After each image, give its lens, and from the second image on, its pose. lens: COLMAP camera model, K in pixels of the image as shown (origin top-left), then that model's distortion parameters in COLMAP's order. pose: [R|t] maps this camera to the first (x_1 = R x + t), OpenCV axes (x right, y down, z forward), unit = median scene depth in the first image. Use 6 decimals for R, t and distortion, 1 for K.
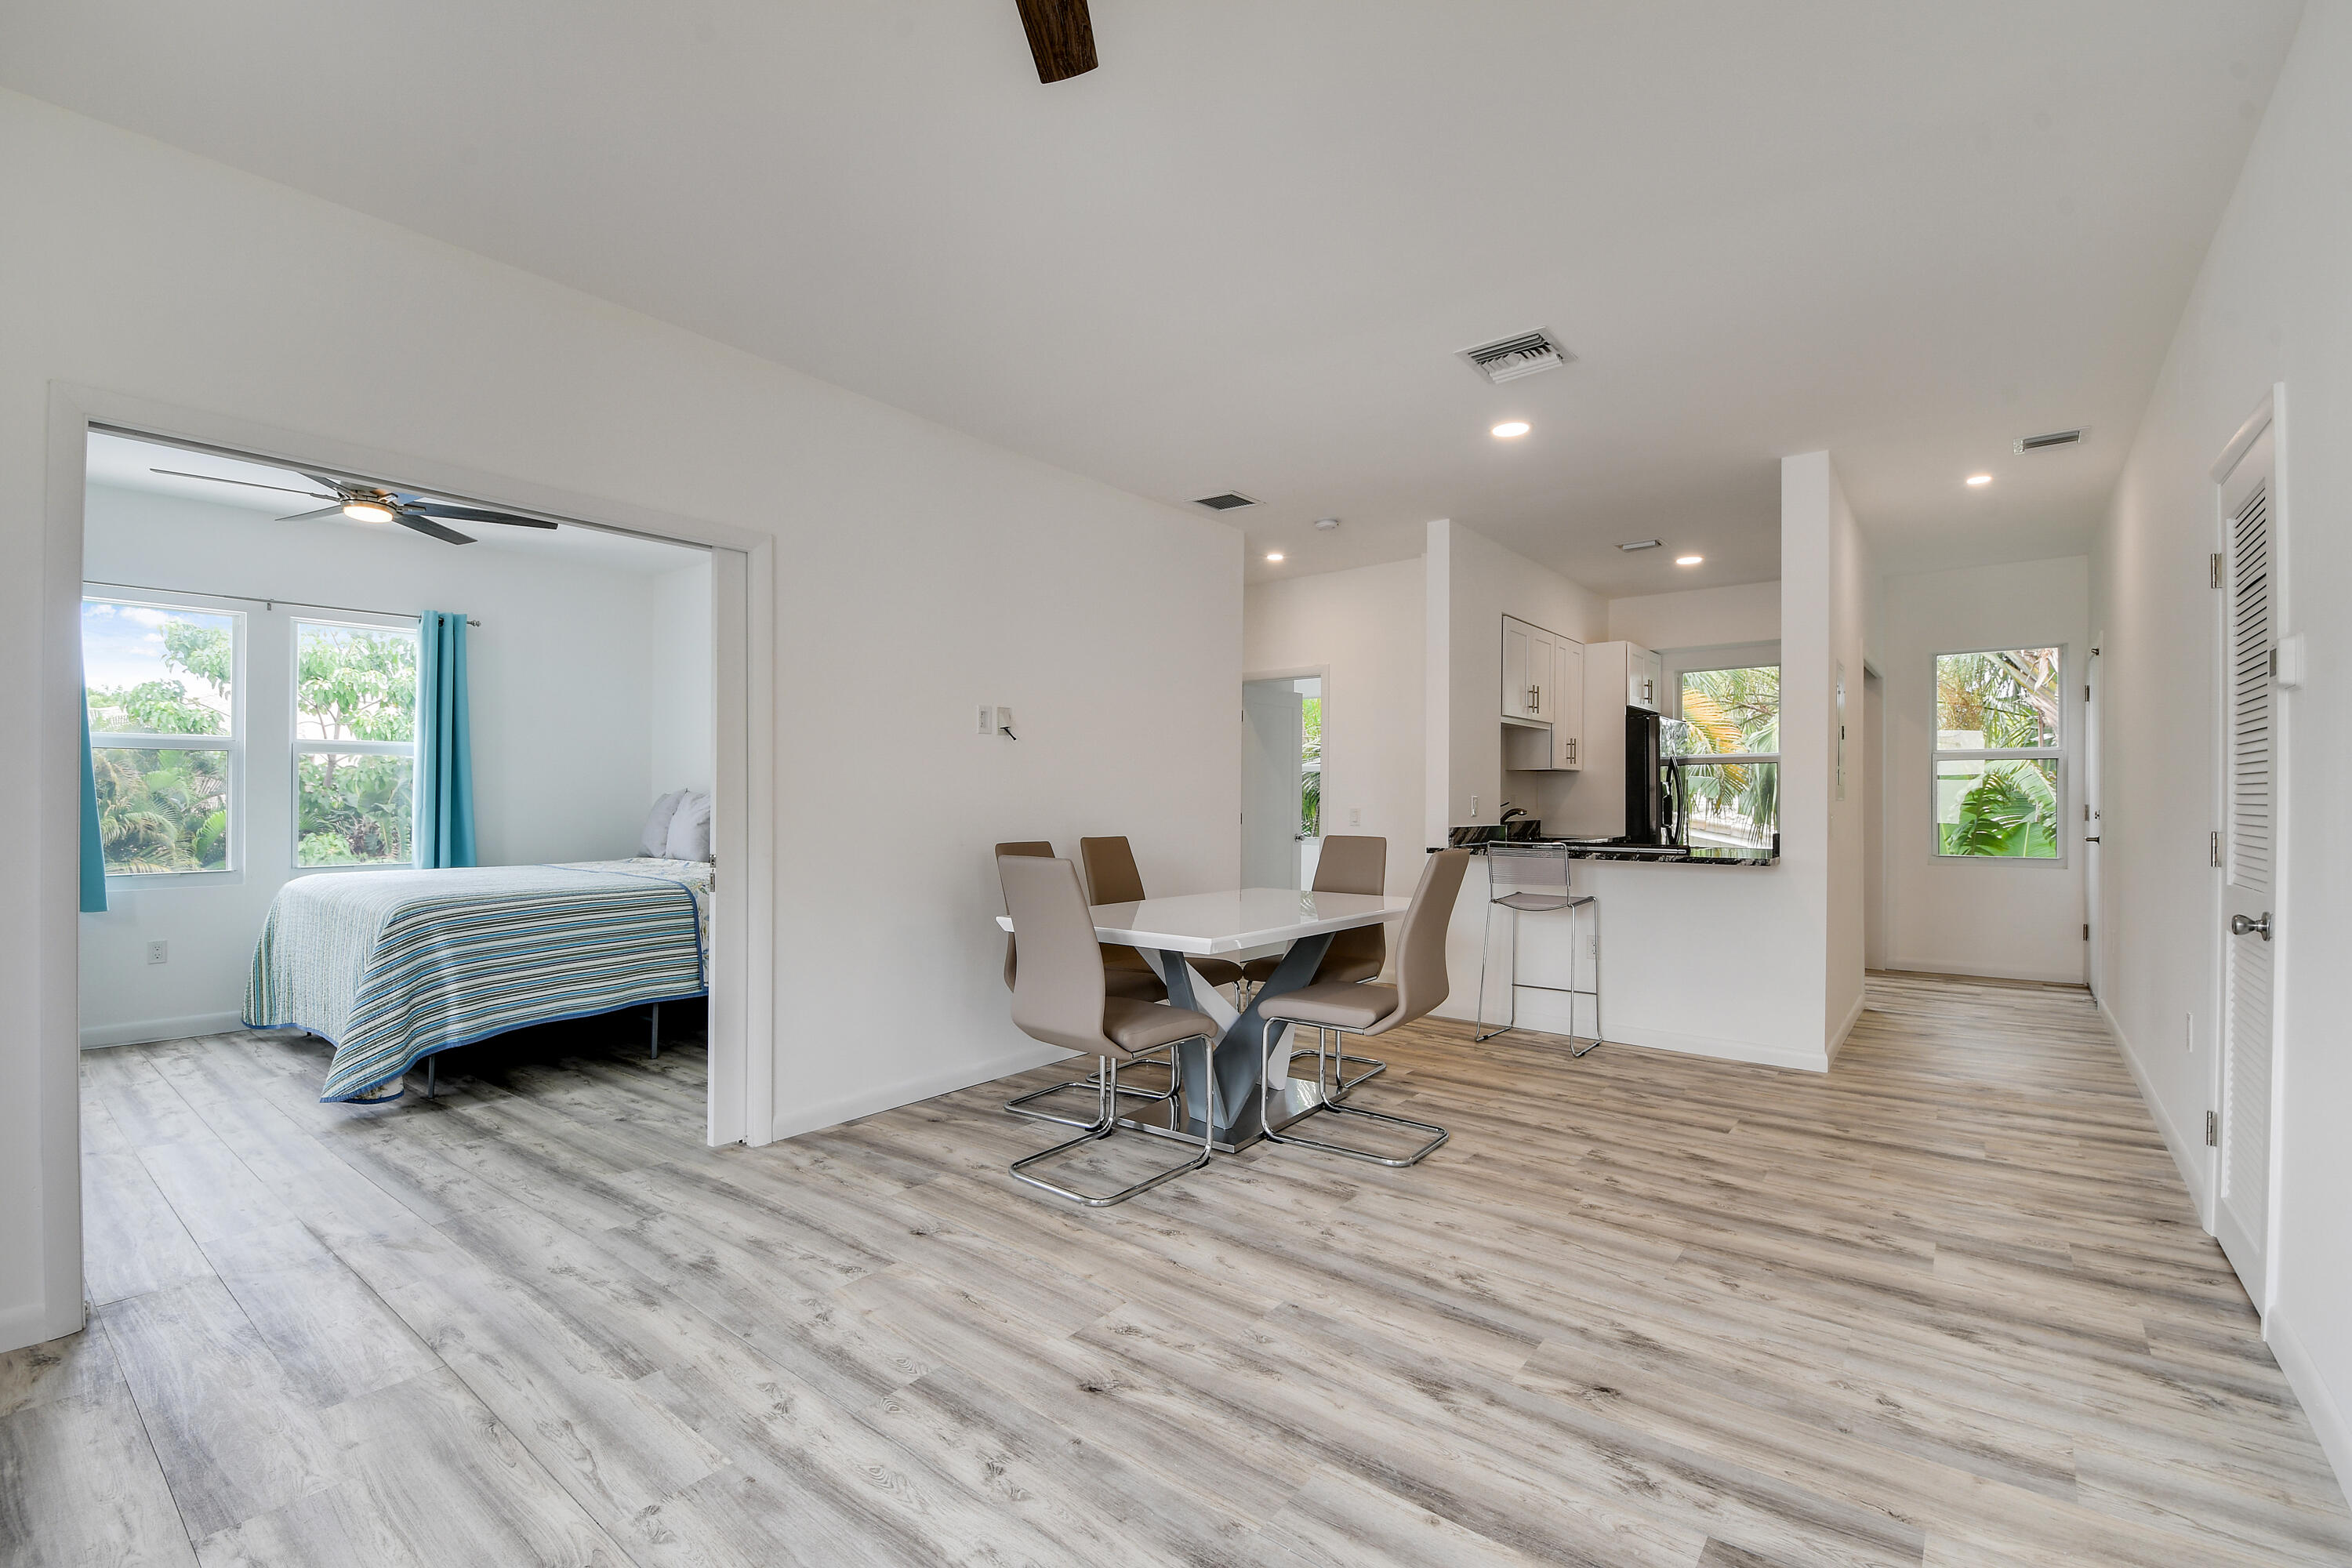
lens RADIAL K [[1029.8, 0, 1138.9], [0, 1029.8, 775.6], [0, 0, 1]] dist [-0.025393, -0.001952]
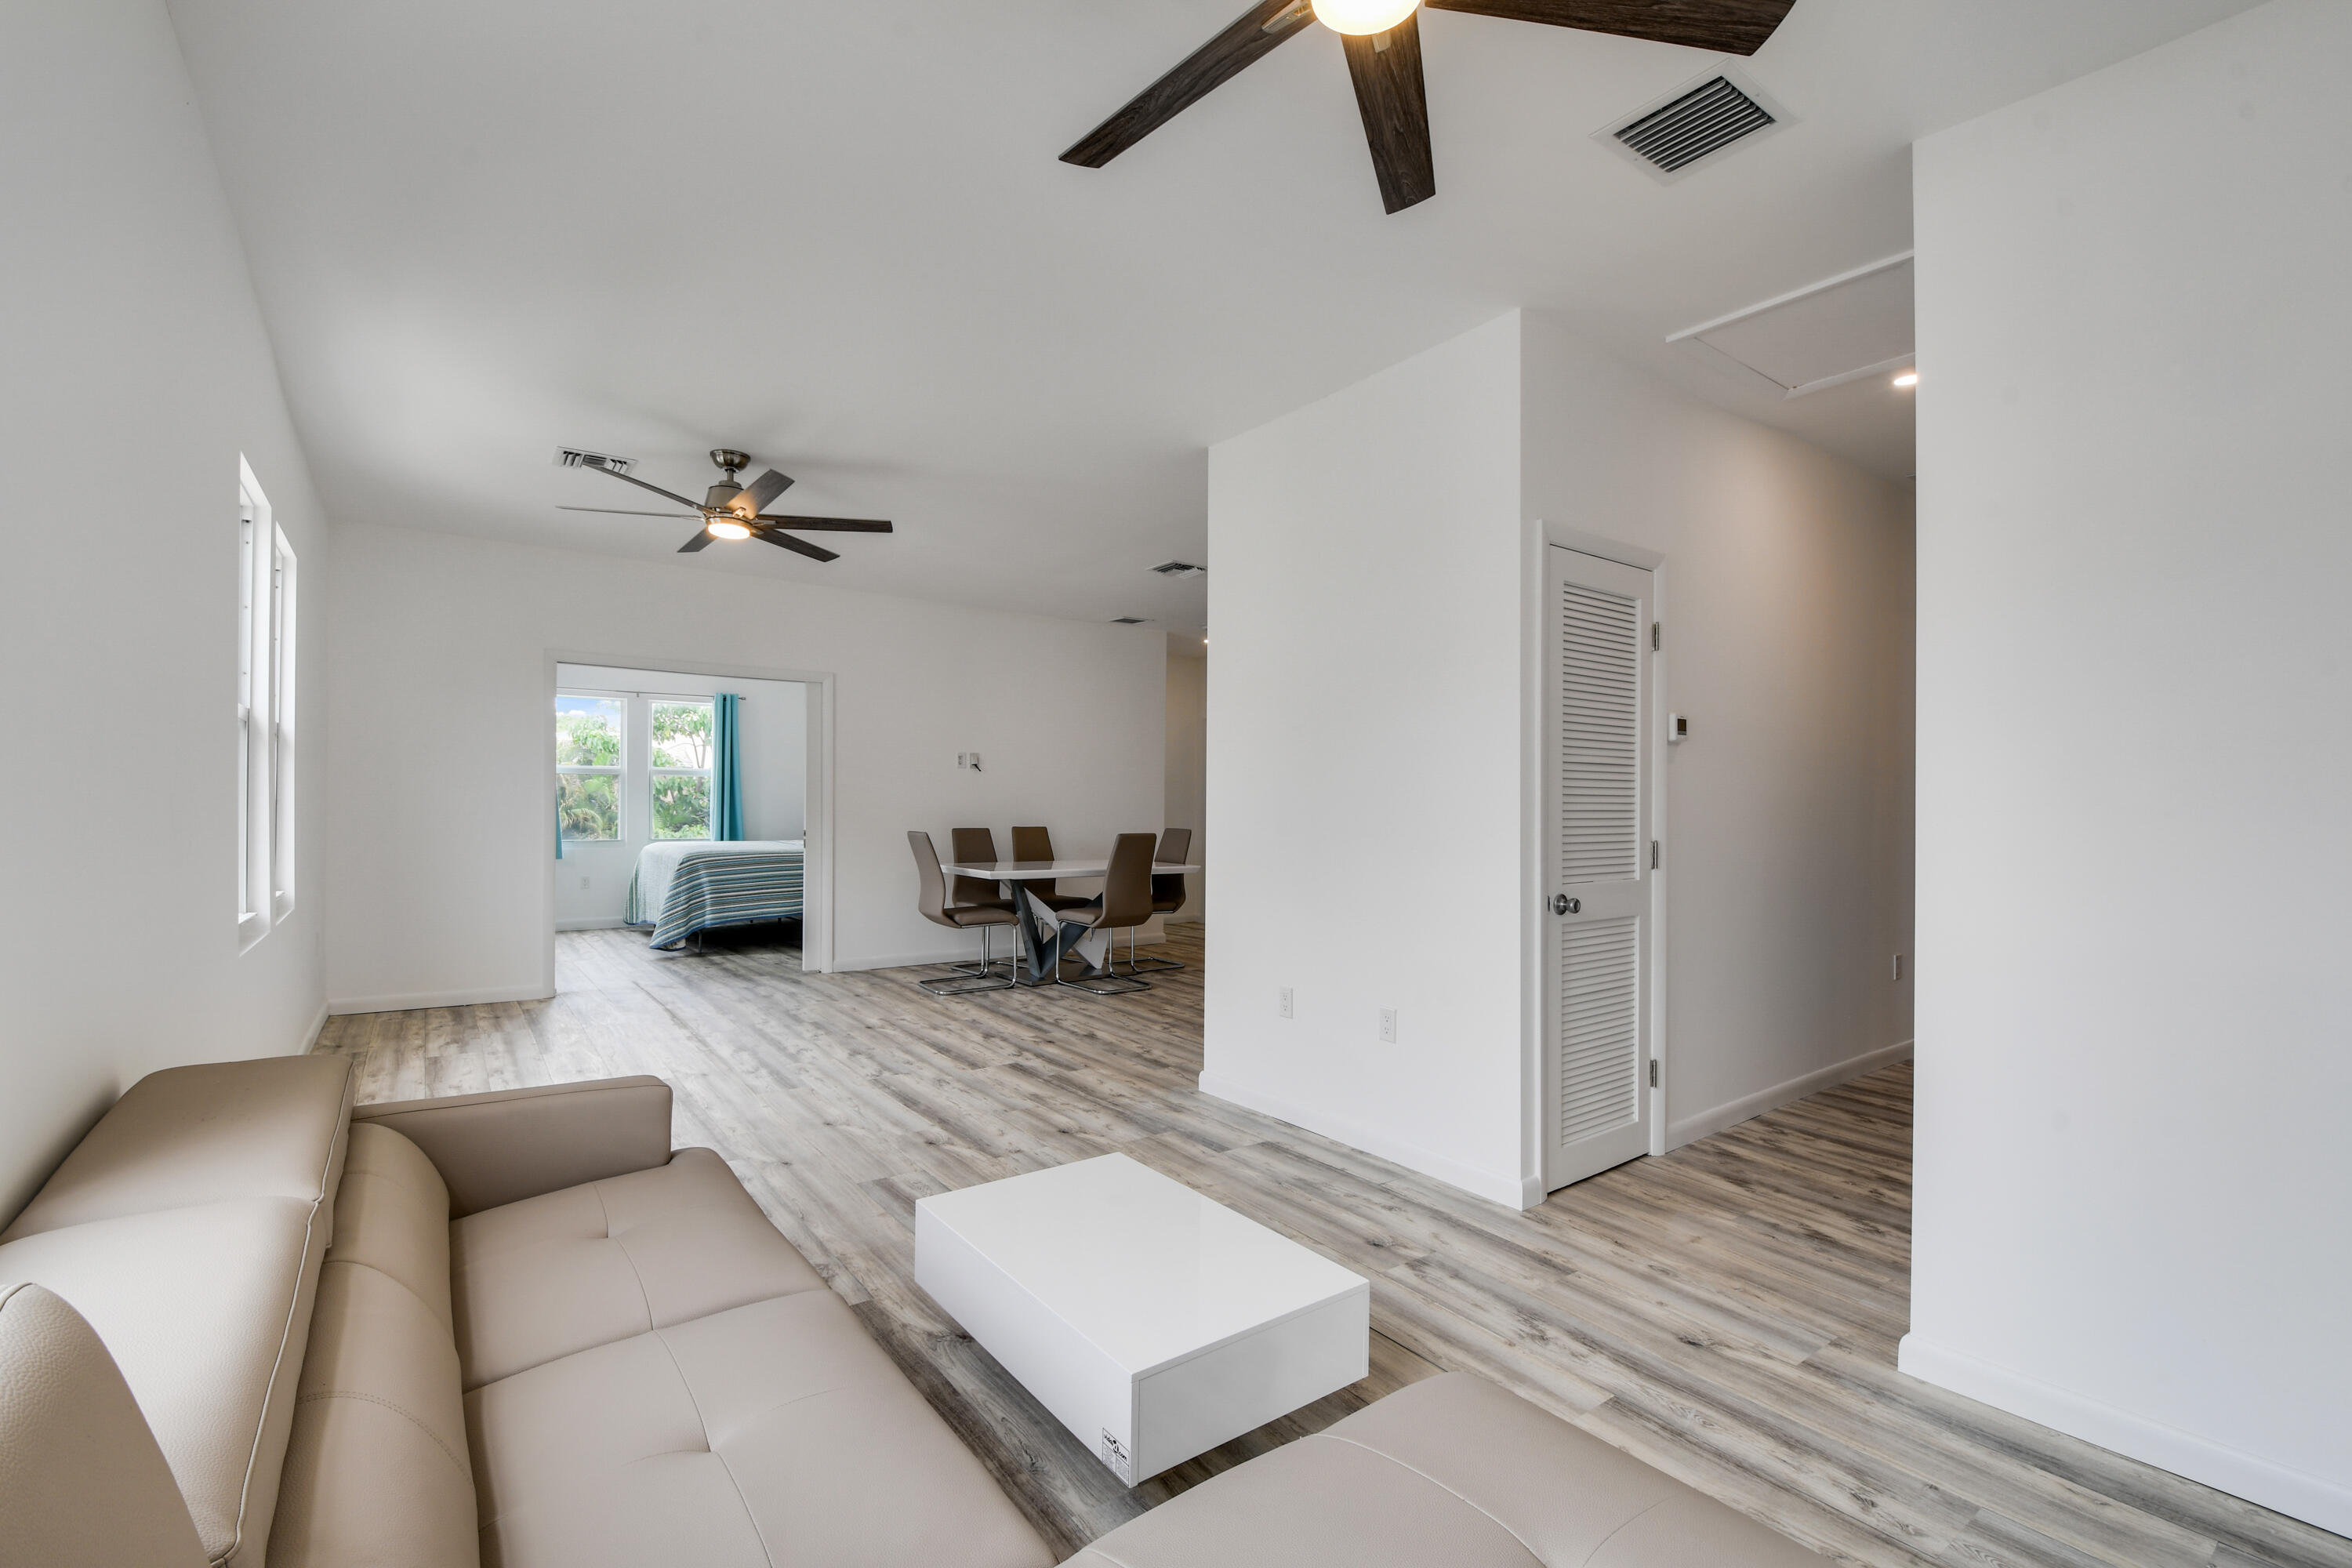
lens RADIAL K [[1029.8, 0, 1179.7], [0, 1029.8, 791.0], [0, 0, 1]] dist [-0.025393, -0.001952]
pose [[0.967571, 0.003158, -0.252578, 0.645493], [0.000076, 0.999918, 0.012792, -0.021704], [0.252598, -0.012397, 0.967492, -0.628542]]
